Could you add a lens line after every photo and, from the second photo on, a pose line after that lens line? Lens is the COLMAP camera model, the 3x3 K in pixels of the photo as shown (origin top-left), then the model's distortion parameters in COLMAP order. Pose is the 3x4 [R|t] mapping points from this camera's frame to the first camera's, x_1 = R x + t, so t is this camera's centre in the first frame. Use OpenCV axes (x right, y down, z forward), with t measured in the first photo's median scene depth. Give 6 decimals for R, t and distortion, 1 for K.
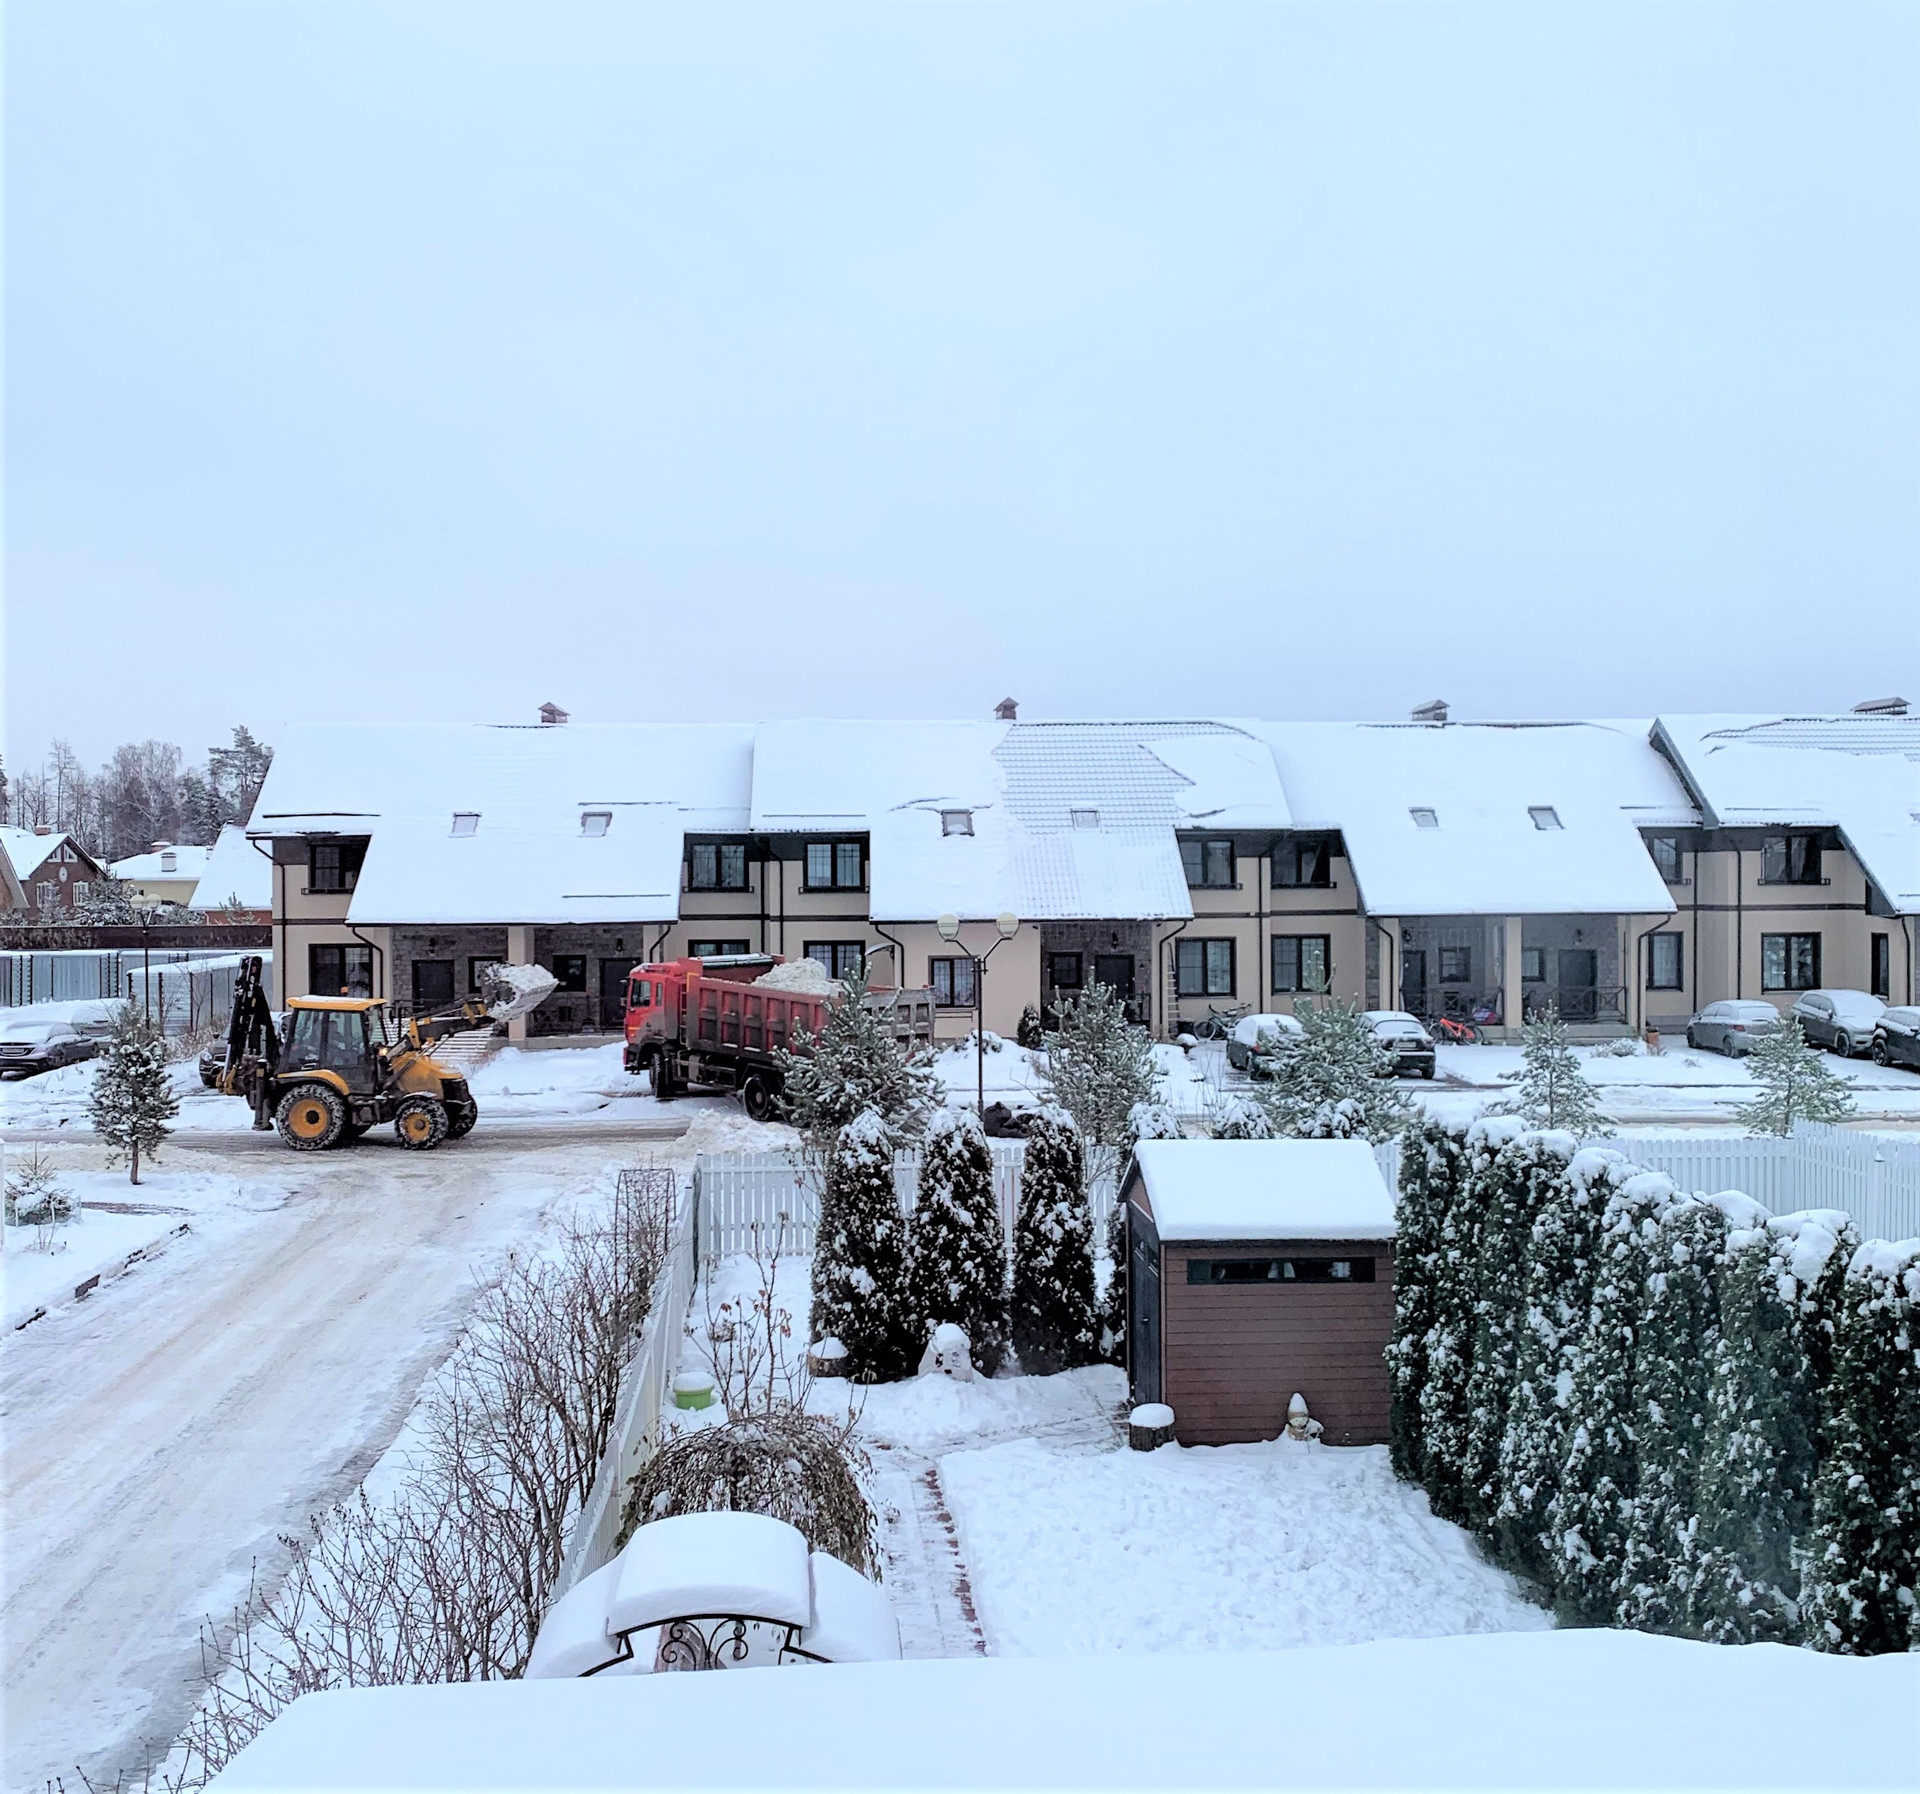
lens RADIAL K [[2047.5, 0, 911.1], [0, 2047.5, 841.7], [0, 0, 1]] dist [0.012146, -0.042463]
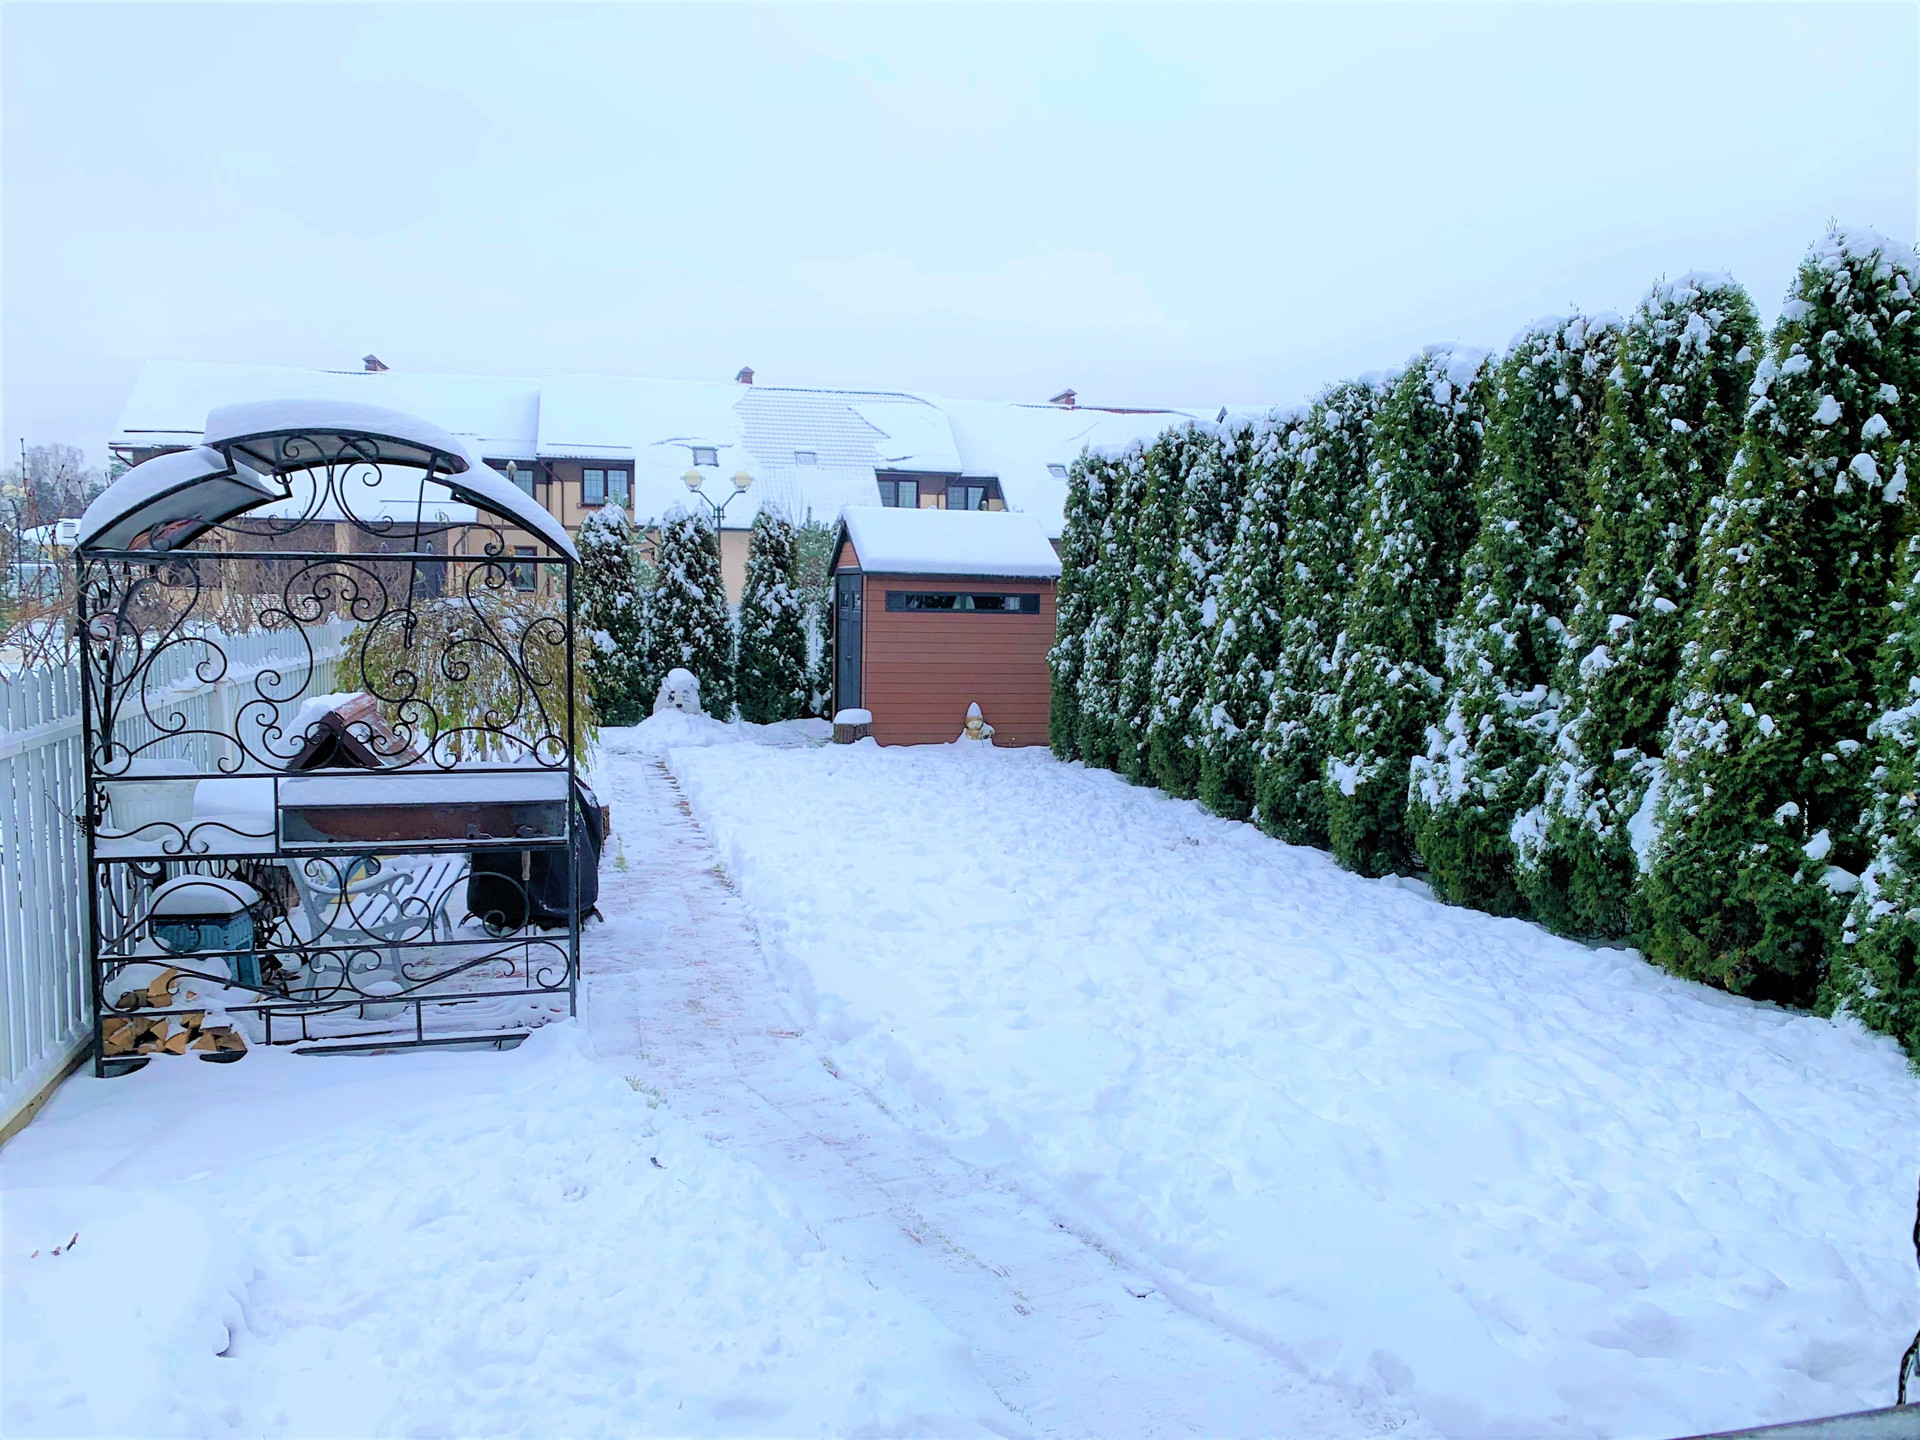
lens RADIAL K [[1450.6, 0, 958.3], [0, 1450.6, 710.4], [0, 0, 1]] dist [0.177415, -0.428813]
pose [[0.982186, 0.005937, 0.187818, 0.018320], [-0.021966, 0.996276, 0.083377, 0.189356], [-0.186623, -0.086018, 0.978659, 0.158178]]
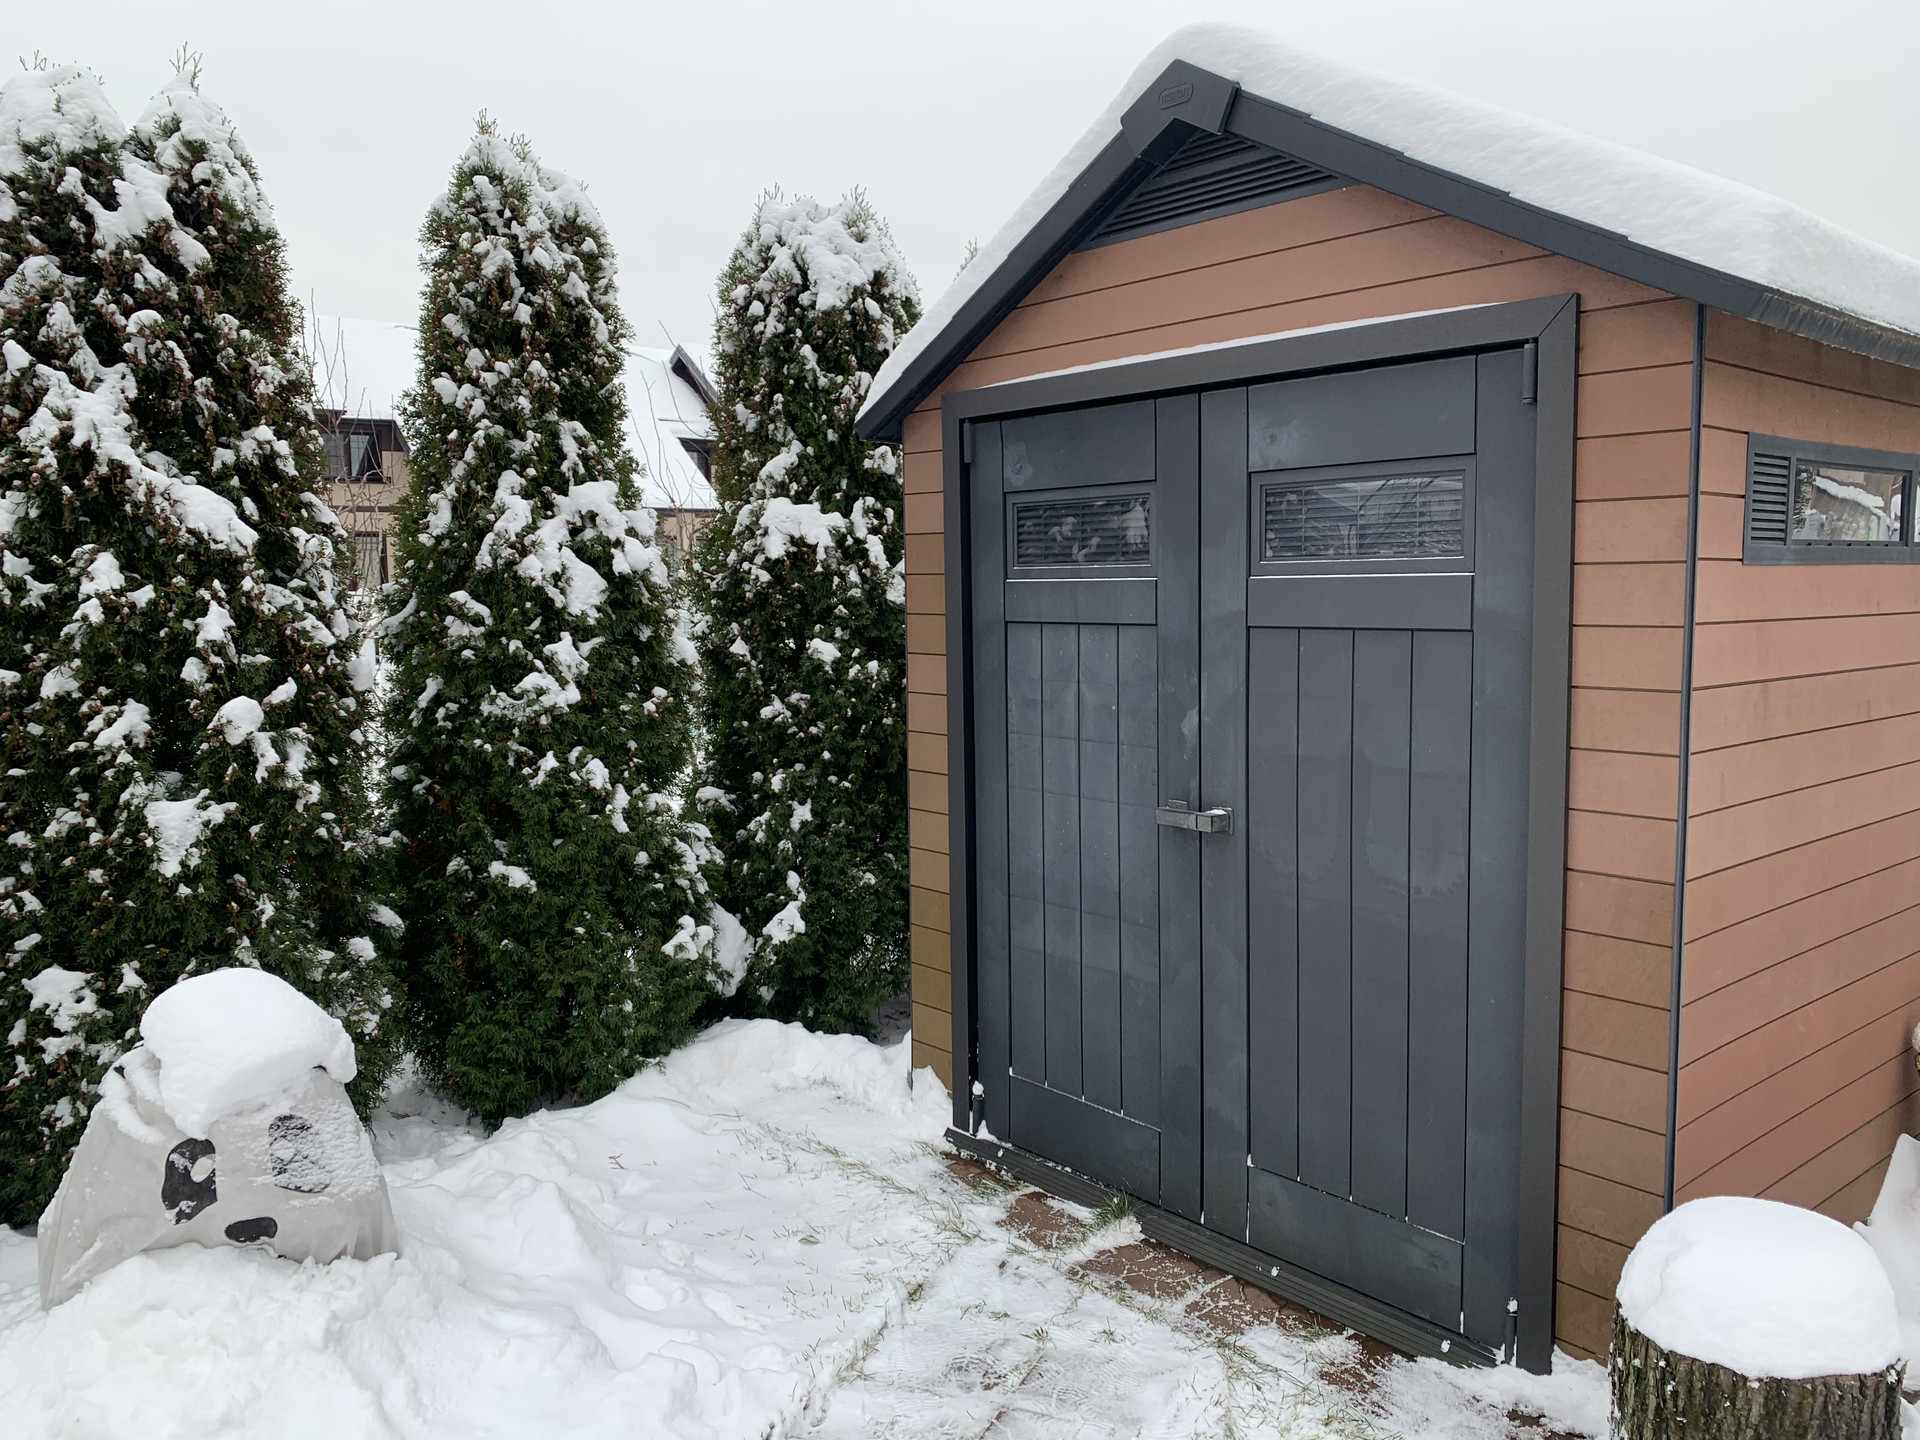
lens RADIAL K [[1488.5, 0, 1012.3], [0, 1488.5, 710.4], [0, 0, 1]] dist [0.028857, -0.016805]
pose [[0.783753, -0.056563, 0.618492, -0.008685], [-0.002188, 0.995587, 0.093822, 0.201342], [-0.621069, -0.074886, 0.780170, 0.862403]]
